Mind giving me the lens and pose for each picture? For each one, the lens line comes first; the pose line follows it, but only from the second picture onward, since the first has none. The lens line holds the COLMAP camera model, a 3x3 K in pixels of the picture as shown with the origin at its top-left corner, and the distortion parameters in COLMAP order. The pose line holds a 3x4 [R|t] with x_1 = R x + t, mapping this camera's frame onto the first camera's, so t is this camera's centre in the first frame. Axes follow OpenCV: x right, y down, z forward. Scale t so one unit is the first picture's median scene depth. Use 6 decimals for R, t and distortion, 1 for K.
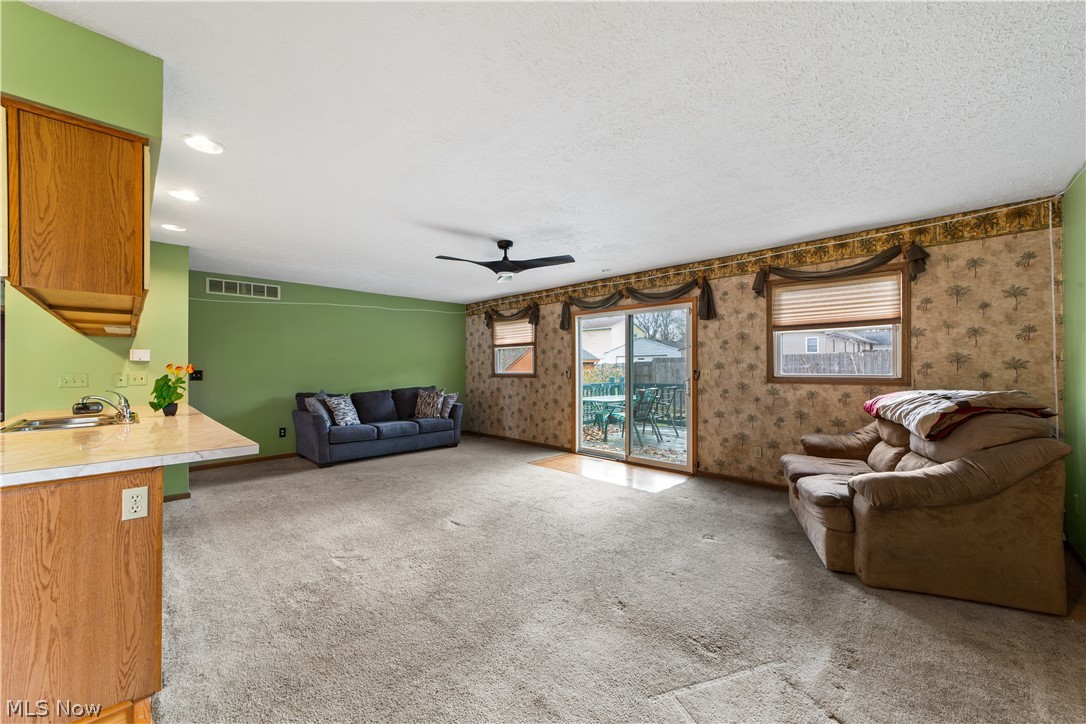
lens RADIAL K [[417.2, 0, 538.7], [0, 417.2, 364.6], [0, 0, 1]] dist [-0.018033, 0.008044]
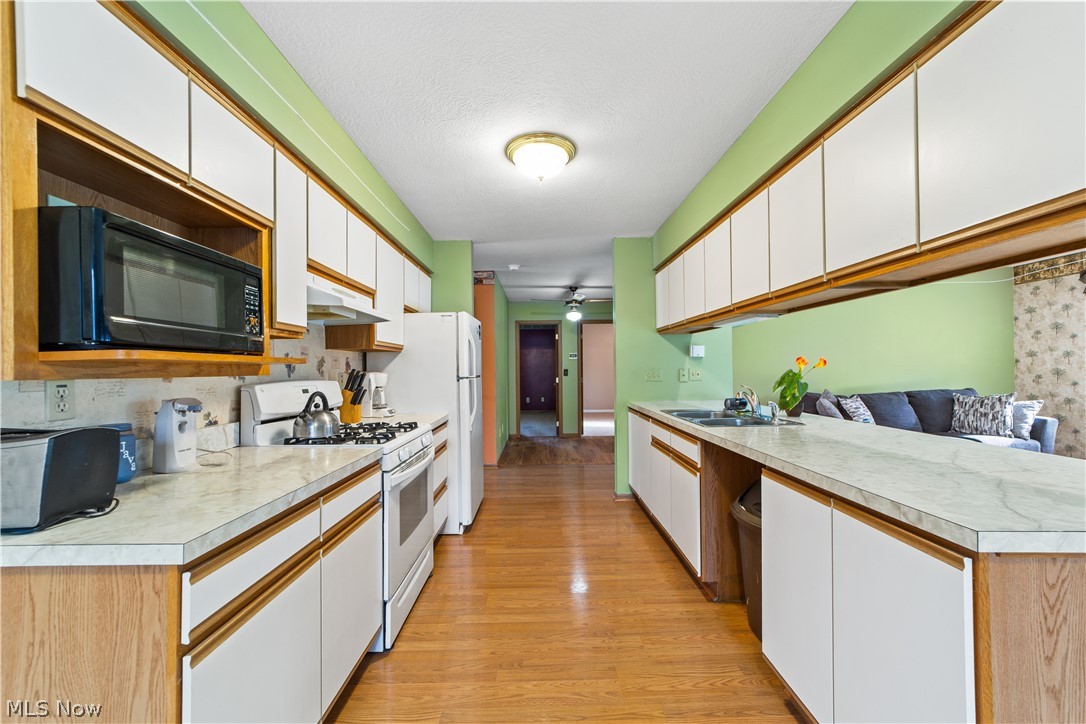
lens RADIAL K [[414.5, 0, 538.2], [0, 414.5, 368.0], [0, 0, 1]] dist [-0.006233, 0.000557]
pose [[0.705893, -0.003353, -0.708311, -0.401648], [0.011769, 0.999906, 0.006996, 0.005135], [0.708221, -0.013275, 0.705866, 0.001812]]
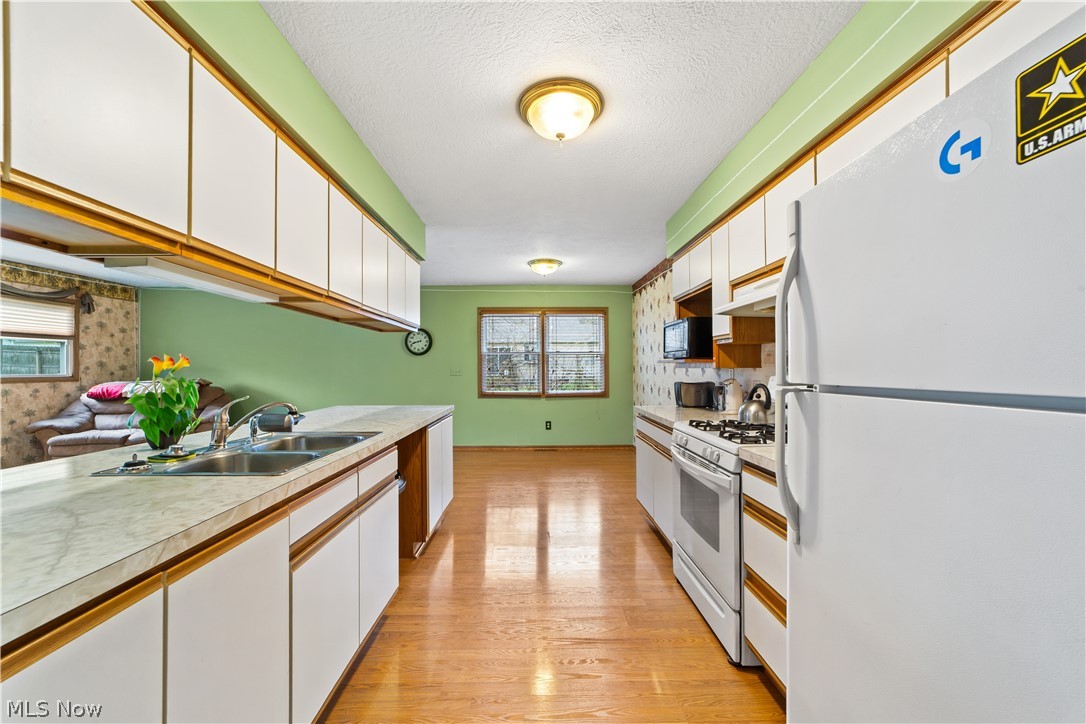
lens RADIAL K [[417.2, 0, 538.7], [0, 417.2, 364.6], [0, 0, 1]] dist [-0.018033, 0.008044]
pose [[-0.714437, 0.013460, 0.699570, -0.997708], [0.002939, 0.999864, -0.016236, 0.014092], [-0.699693, -0.009544, -0.714380, 0.640691]]
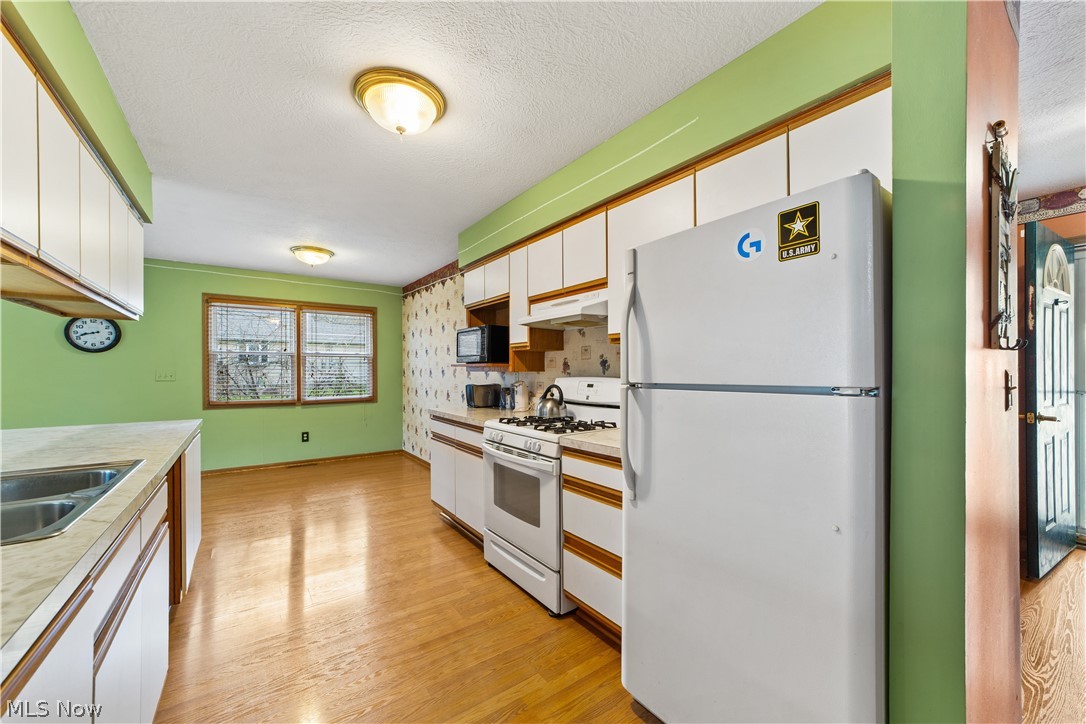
lens RADIAL K [[416.9, 0, 539.4], [0, 416.9, 369.2], [0, 0, 1]] dist [-0.020244, 0.010279]
pose [[-0.986338, 0.006913, 0.164587, -0.923512], [0.005089, 0.999921, -0.011501, 0.014229], [-0.164654, -0.010506, -0.986295, 0.697033]]
